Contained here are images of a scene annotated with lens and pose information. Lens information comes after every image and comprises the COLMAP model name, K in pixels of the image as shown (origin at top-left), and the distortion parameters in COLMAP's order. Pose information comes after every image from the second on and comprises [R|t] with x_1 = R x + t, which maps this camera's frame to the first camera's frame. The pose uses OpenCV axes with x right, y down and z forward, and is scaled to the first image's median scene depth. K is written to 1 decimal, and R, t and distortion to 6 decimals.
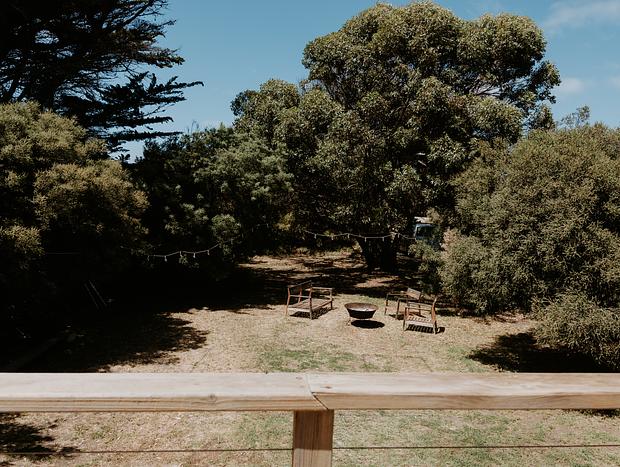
lens RADIAL K [[478.7, 0, 310.0], [0, 478.7, 233.5], [0, 0, 1]] dist [-0.007011, -0.009742]
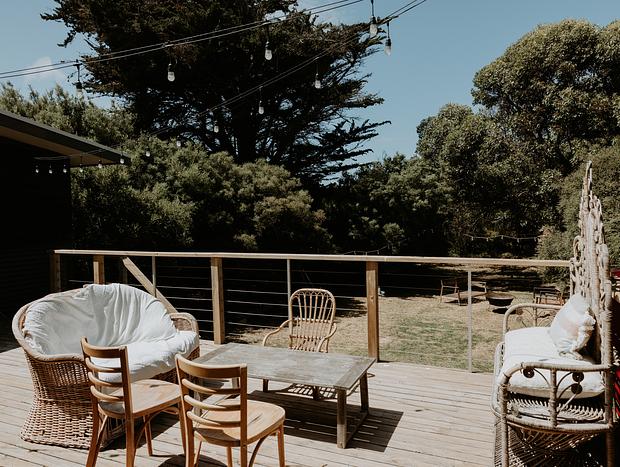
lens RADIAL K [[478.7, 0, 310.0], [0, 478.7, 233.5], [0, 0, 1]] dist [-0.007011, -0.009742]
pose [[0.859739, -0.034202, -0.509588, 0.283518], [0.020319, 0.999256, -0.032787, 0.025754], [0.510330, 0.017834, 0.859794, -0.230597]]
